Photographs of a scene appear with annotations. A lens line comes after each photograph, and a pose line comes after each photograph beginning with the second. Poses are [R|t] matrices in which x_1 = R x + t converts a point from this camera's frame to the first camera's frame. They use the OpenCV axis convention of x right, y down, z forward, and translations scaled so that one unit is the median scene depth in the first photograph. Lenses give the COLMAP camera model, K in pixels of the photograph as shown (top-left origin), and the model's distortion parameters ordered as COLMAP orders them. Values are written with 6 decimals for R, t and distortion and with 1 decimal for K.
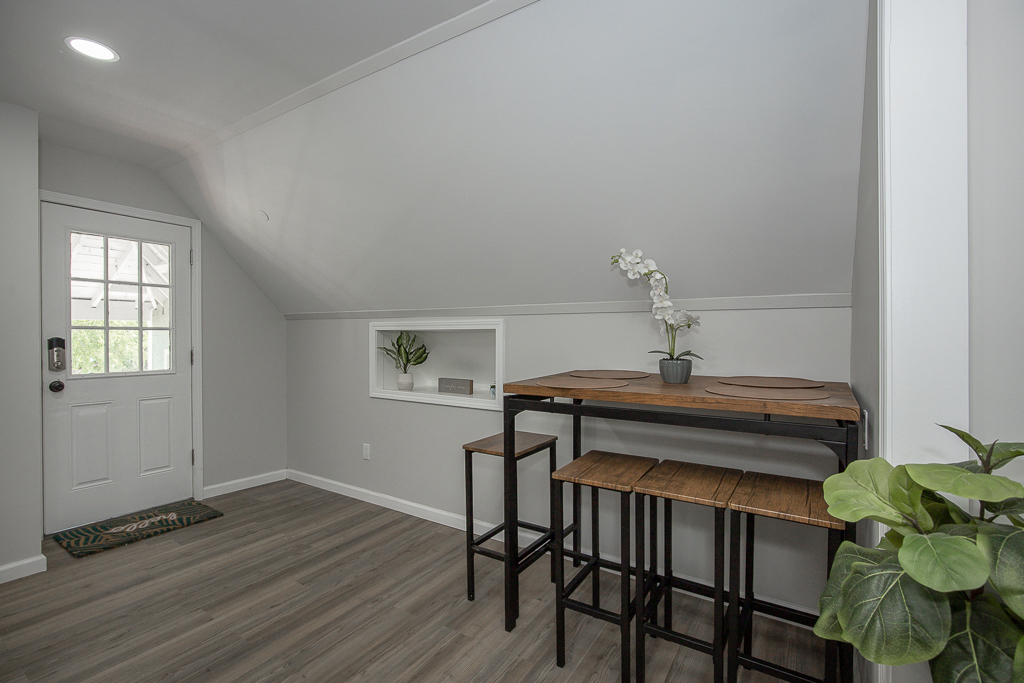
lens RADIAL K [[473.3, 0, 514.2], [0, 473.3, 341.4], [0, 0, 1]] dist [-0.019086, 0.000009]
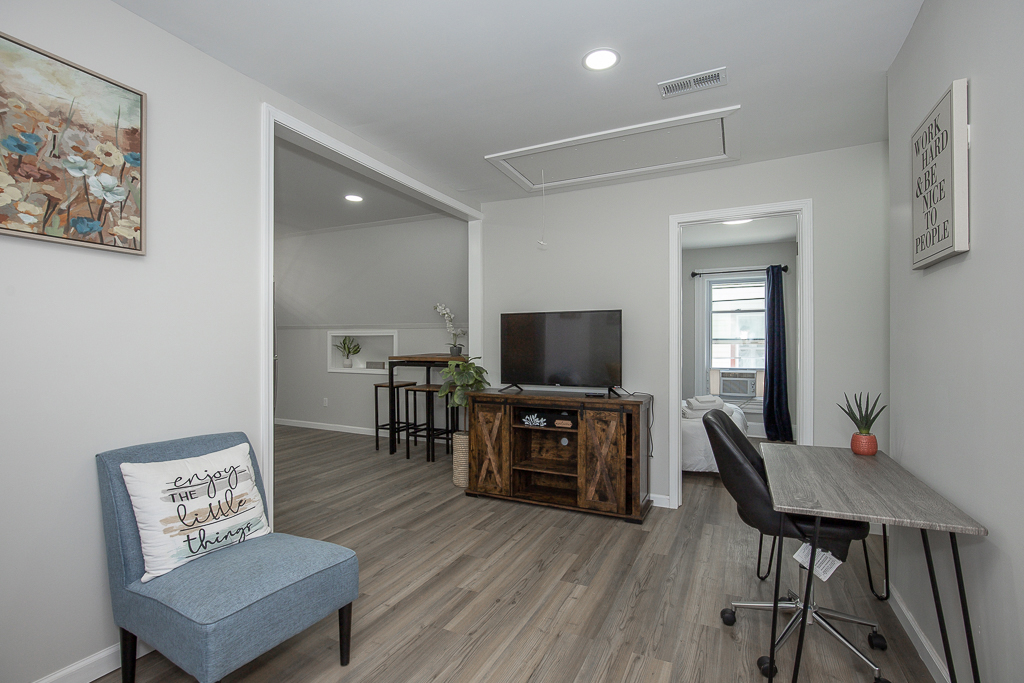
lens RADIAL K [[473.3, 0, 514.4], [0, 473.3, 345.4], [0, 0, 1]] dist [-0.019086, 0.000009]
pose [[0.992840, 0.001807, 0.119441, 0.204859], [-0.001283, 0.999989, -0.004464, 0.023023], [-0.119448, 0.004279, 0.992831, -0.949286]]
